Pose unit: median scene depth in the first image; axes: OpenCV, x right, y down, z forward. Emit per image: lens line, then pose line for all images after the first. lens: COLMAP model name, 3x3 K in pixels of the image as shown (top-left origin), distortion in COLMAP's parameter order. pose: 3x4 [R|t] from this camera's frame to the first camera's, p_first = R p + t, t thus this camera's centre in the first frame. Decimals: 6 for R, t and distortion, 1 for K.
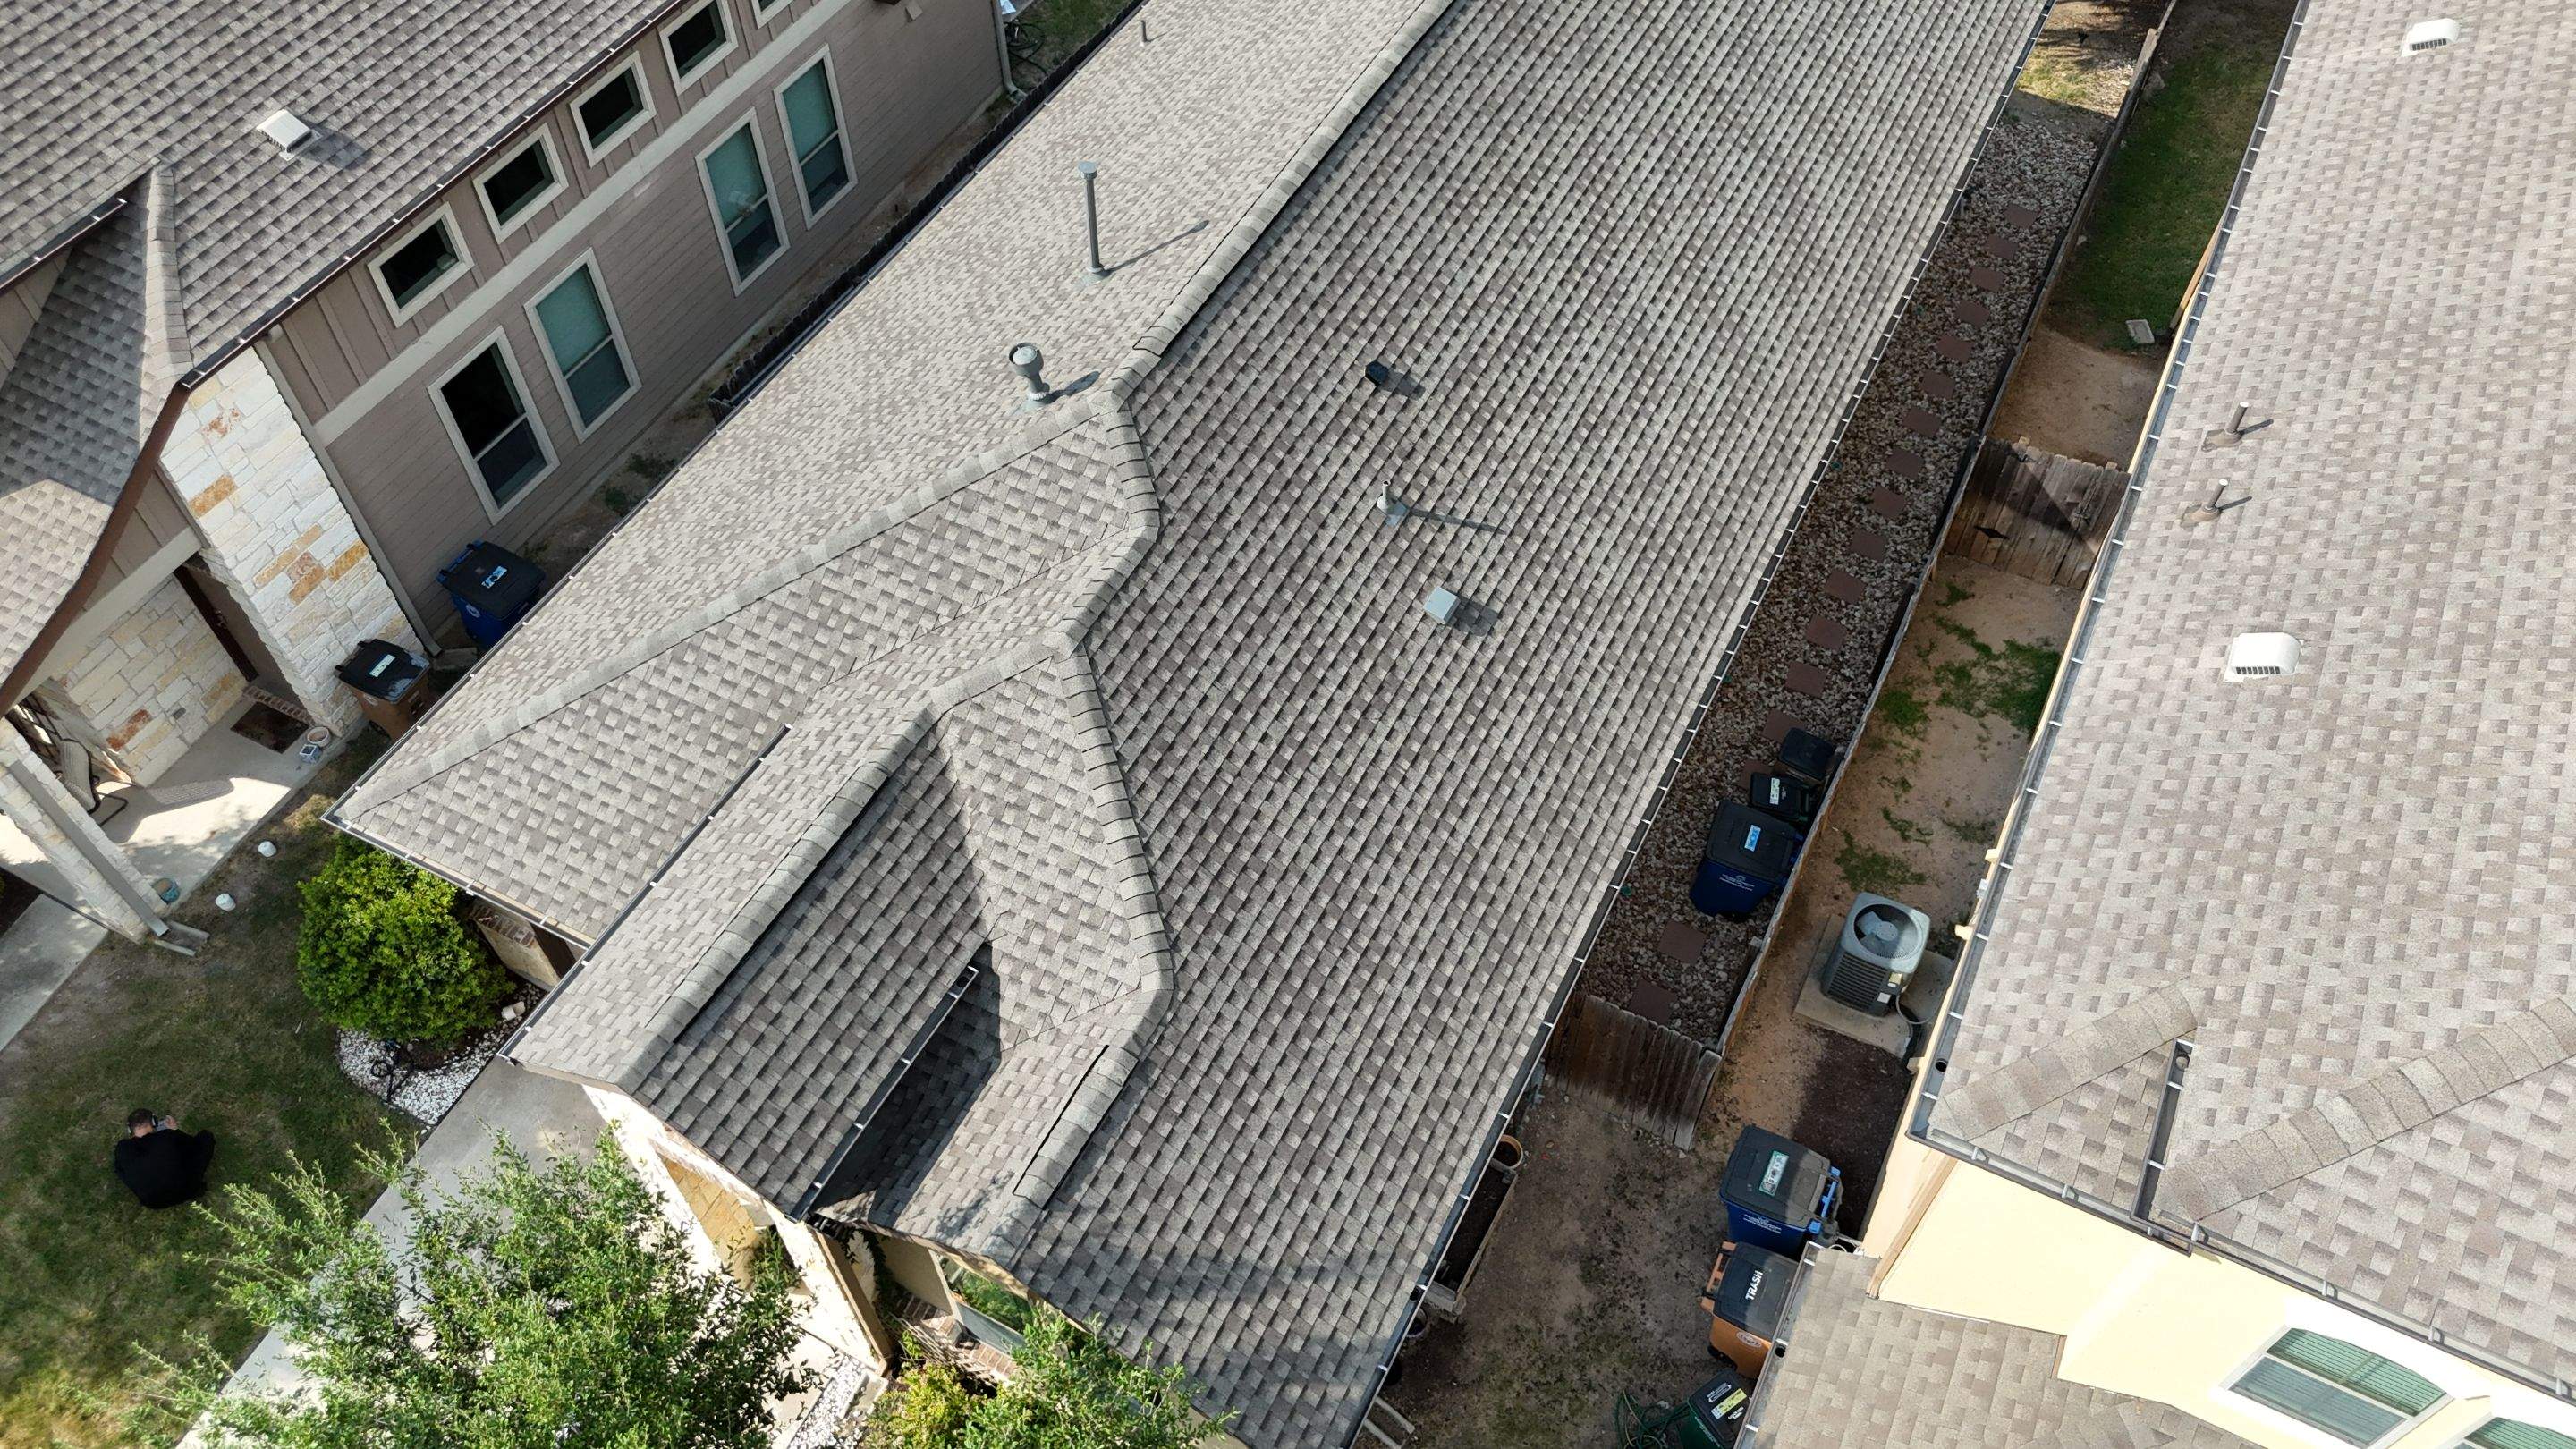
lens RADIAL K [[1905.4, 0, 1284.9], [0, 1905.4, 722.2], [0, 0, 1]] dist [0.075493, -0.079985]
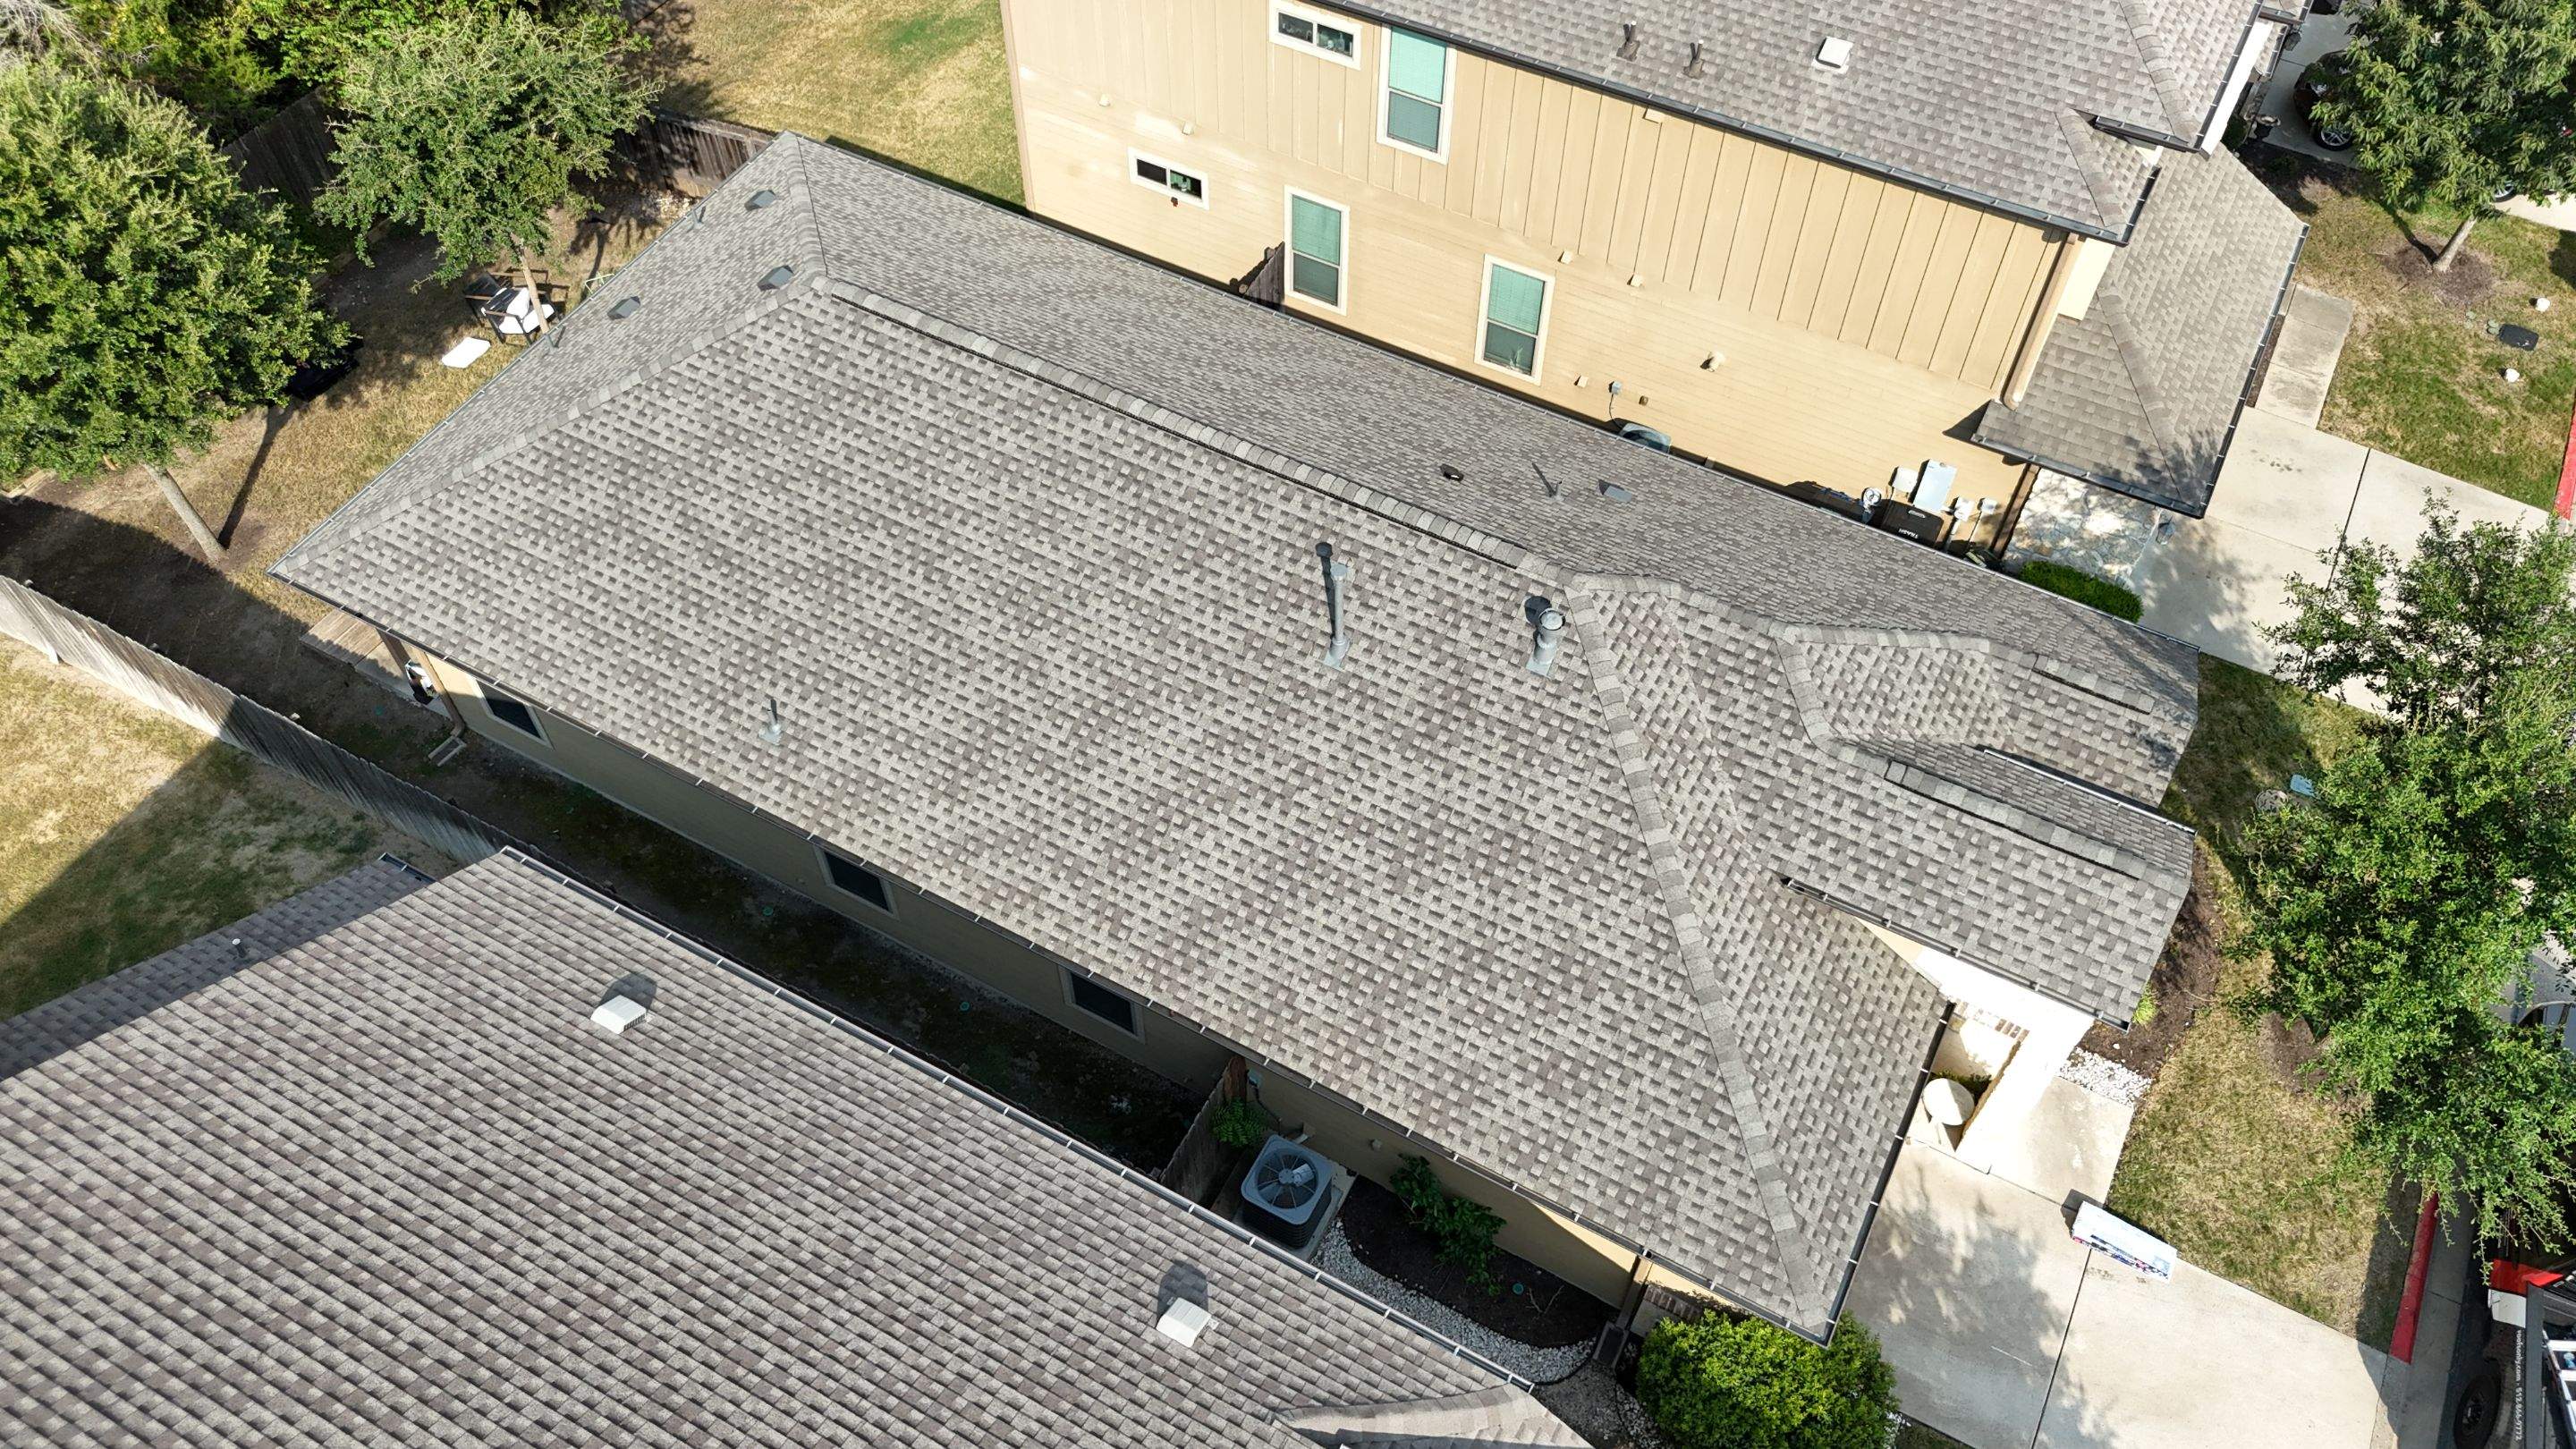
lens RADIAL K [[1905.4, 0, 1290.2], [0, 1905.4, 735.5], [0, 0, 1]] dist [0.075493, -0.079985]
pose [[0.020463, -0.794742, 0.606602, -0.864886], [0.787927, 0.386295, 0.479527, -0.812197], [-0.615428, 0.468146, 0.634104, 0.336814]]
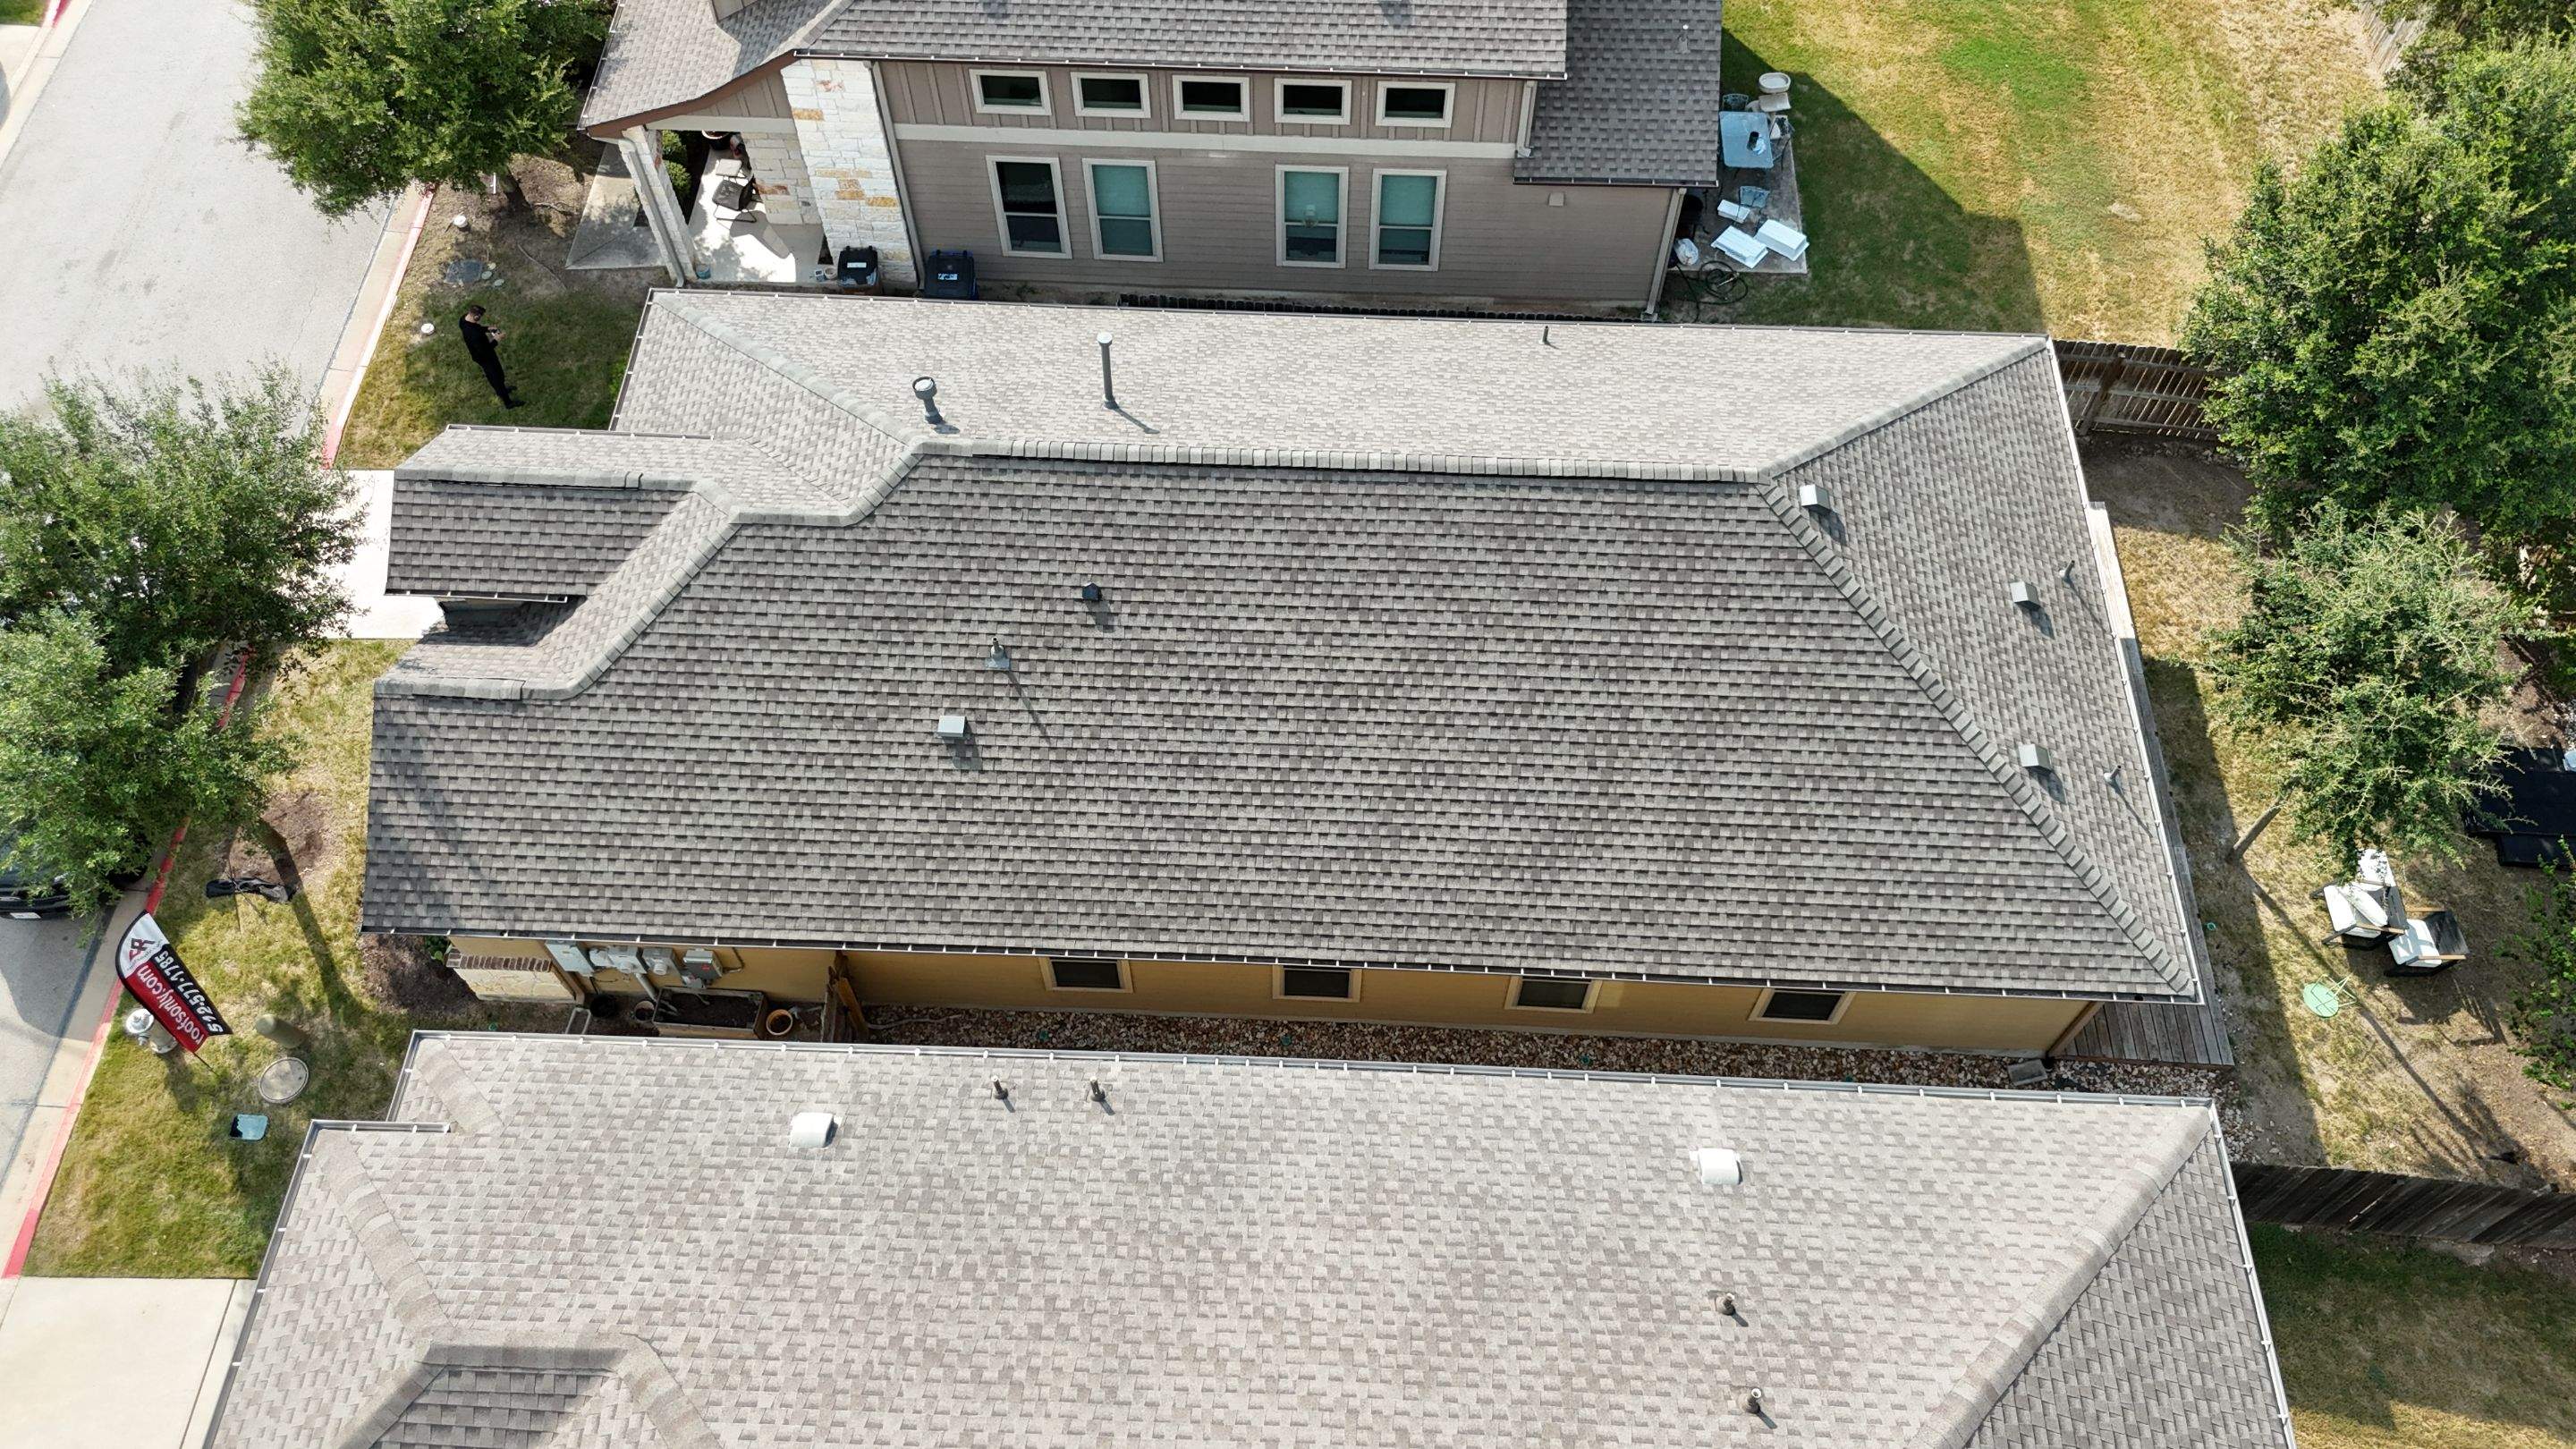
lens RADIAL K [[1905.4, 0, 1281.0], [0, 1905.4, 715.2], [0, 0, 1]] dist [0.075493, -0.079985]
pose [[0.421100, 0.768681, -0.481460, 0.793663], [-0.718314, 0.606737, 0.340434, -0.667930], [0.553805, 0.202483, 0.807651, 0.034037]]
